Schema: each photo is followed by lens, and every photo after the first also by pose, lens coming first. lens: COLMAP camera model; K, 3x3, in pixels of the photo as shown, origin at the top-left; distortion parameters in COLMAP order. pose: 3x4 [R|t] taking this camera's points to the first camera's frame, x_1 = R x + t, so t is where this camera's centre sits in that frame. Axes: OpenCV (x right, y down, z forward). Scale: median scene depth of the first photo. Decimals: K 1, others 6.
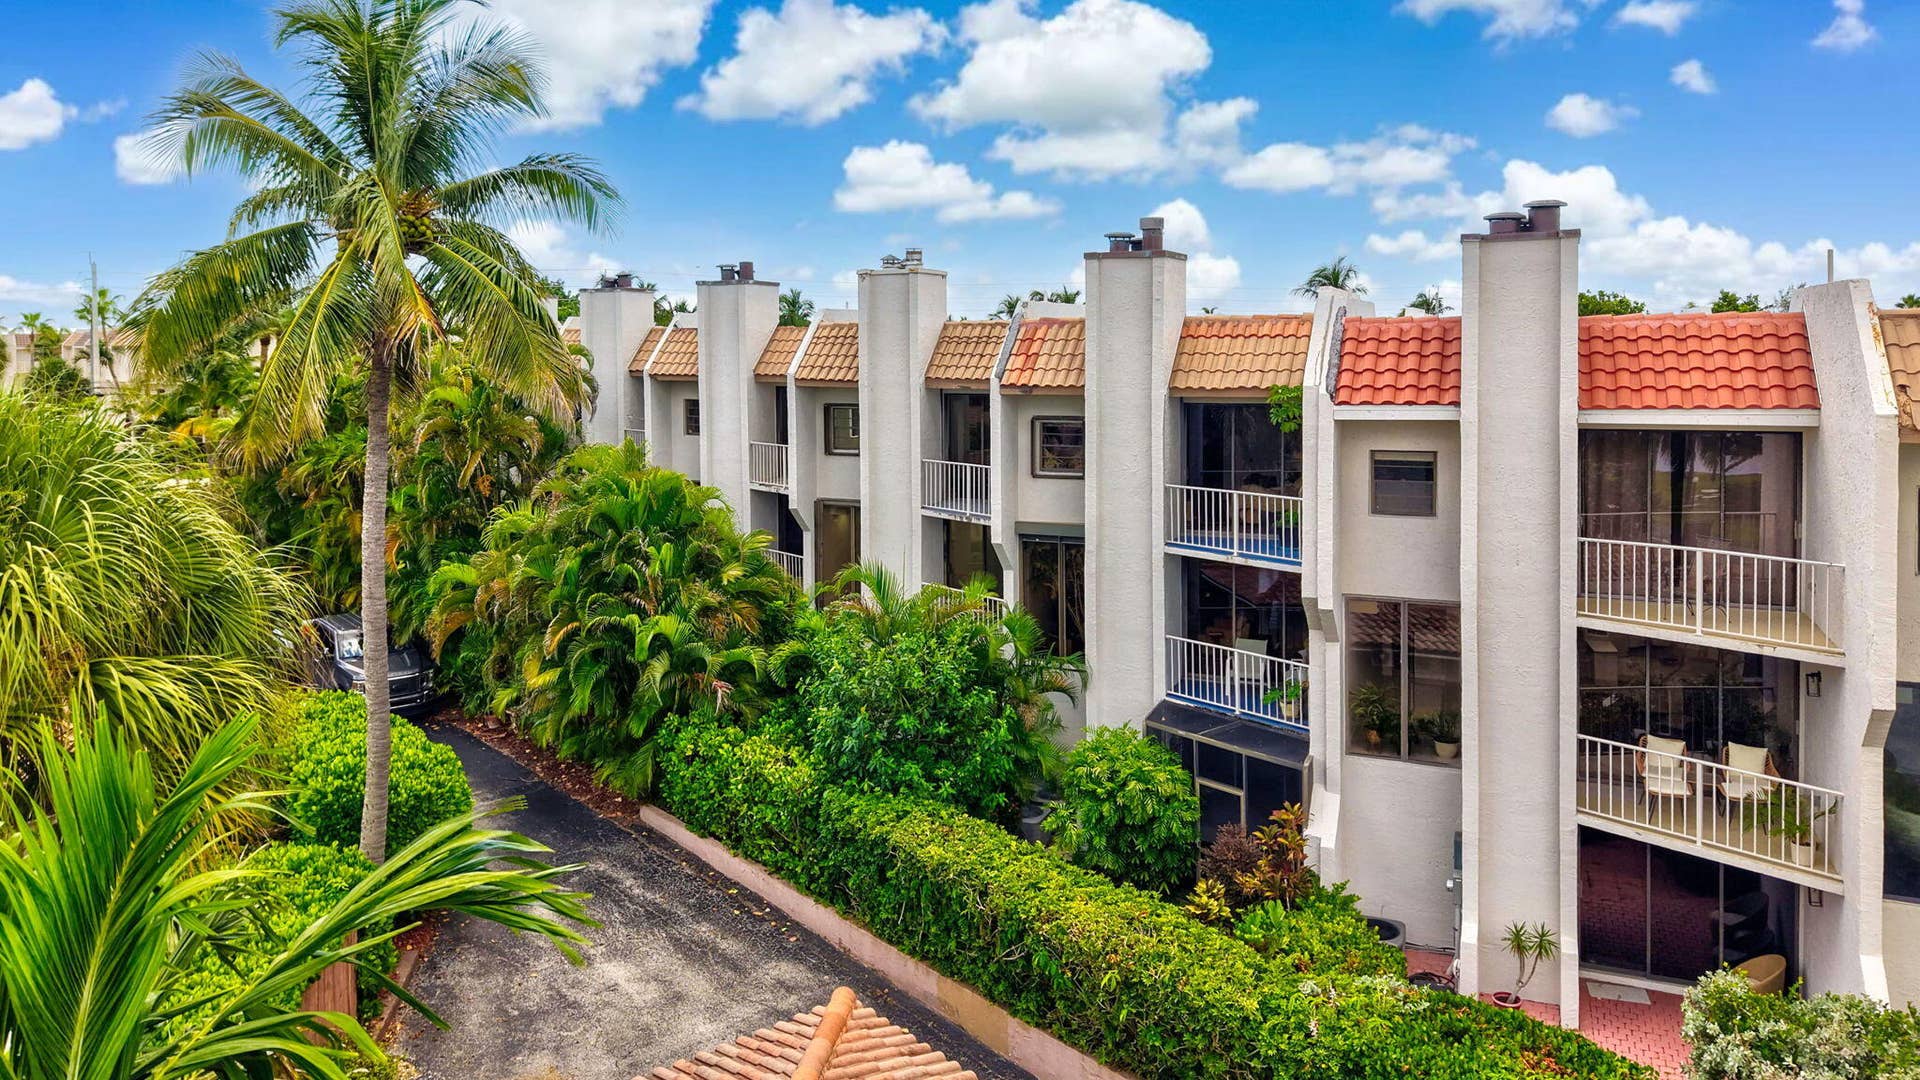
lens RADIAL K [[2310.3, 0, 963.5], [0, 2310.3, 542.6], [0, 0, 1]] dist [-0.030840, 0.000000]
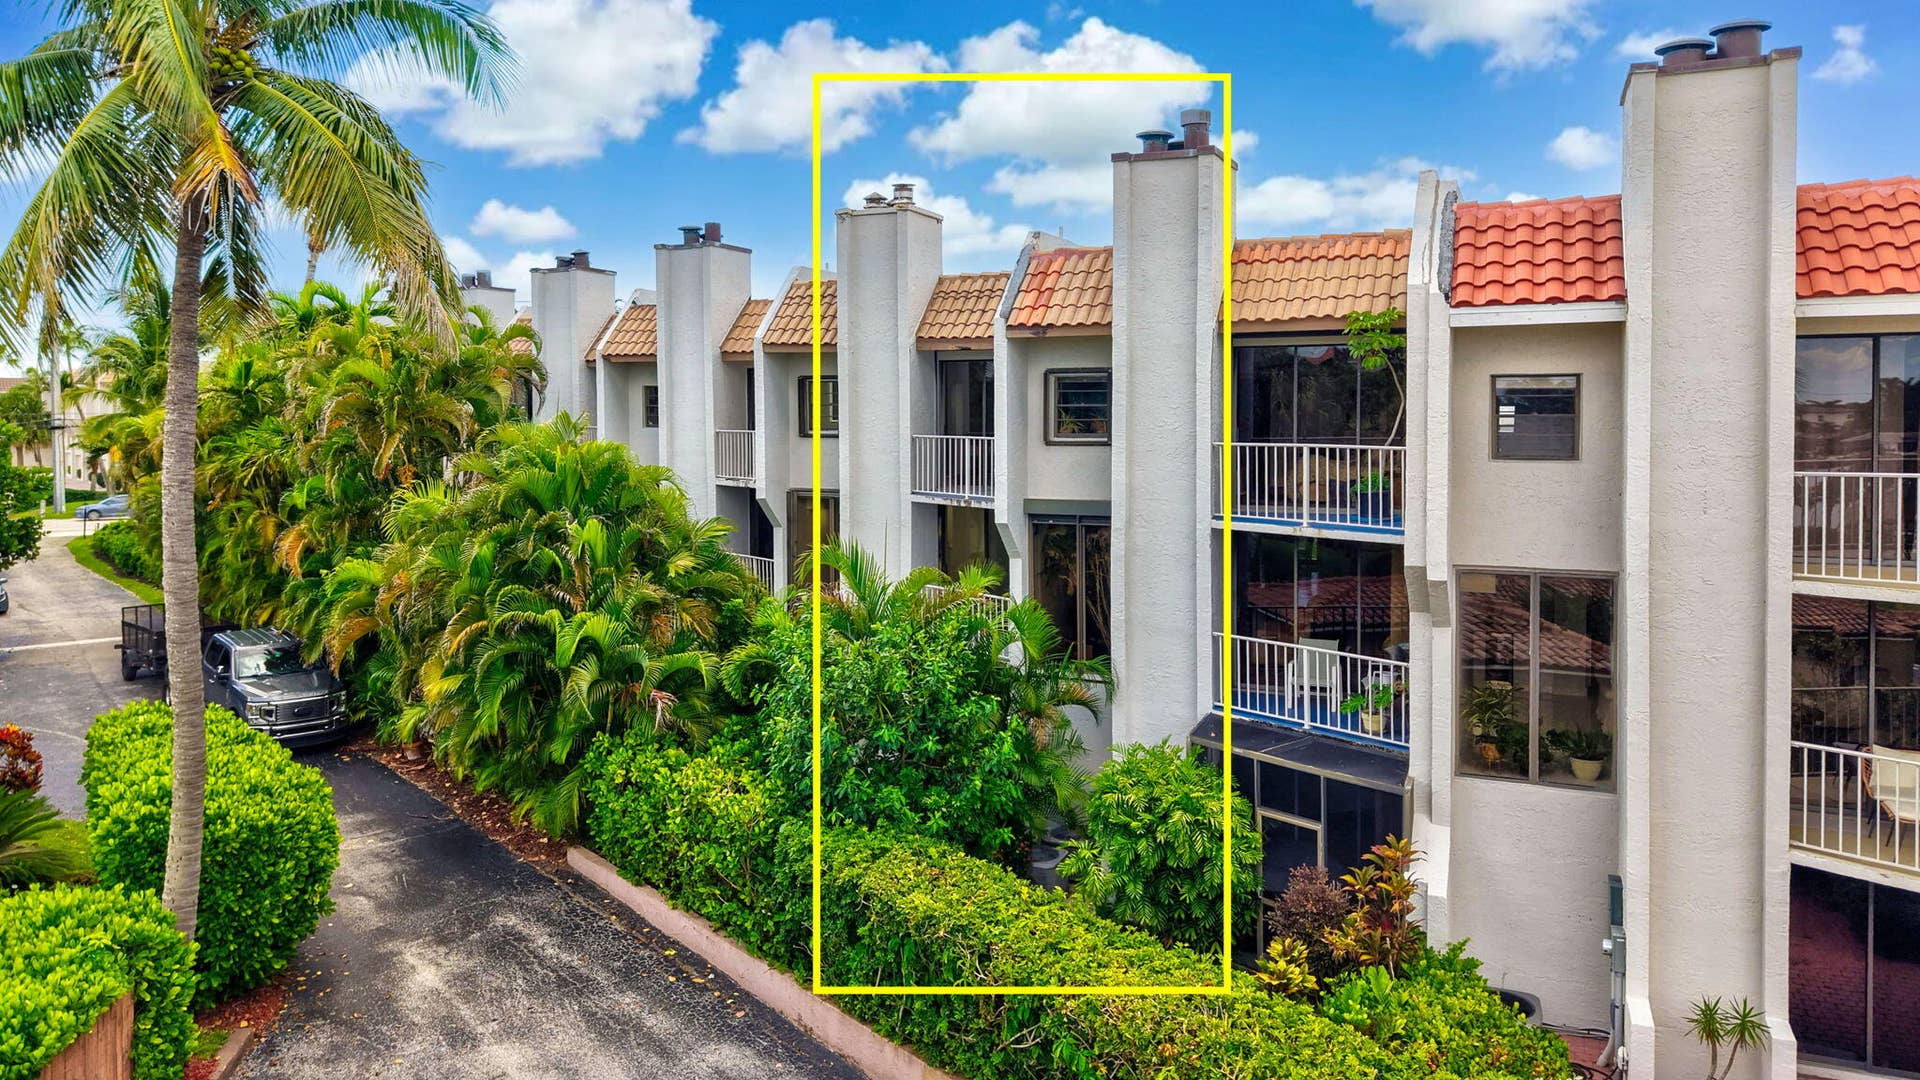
lens RADIAL K [[2310.3, 0, 954.7], [0, 2310.3, 534.2], [0, 0, 1]] dist [-0.030840, 0.000000]
pose [[0.999987, 0.001800, -0.004746, 0.001928], [-0.001936, 0.999580, -0.028899, 0.031858], [0.004692, 0.028907, 0.999571, 0.214981]]
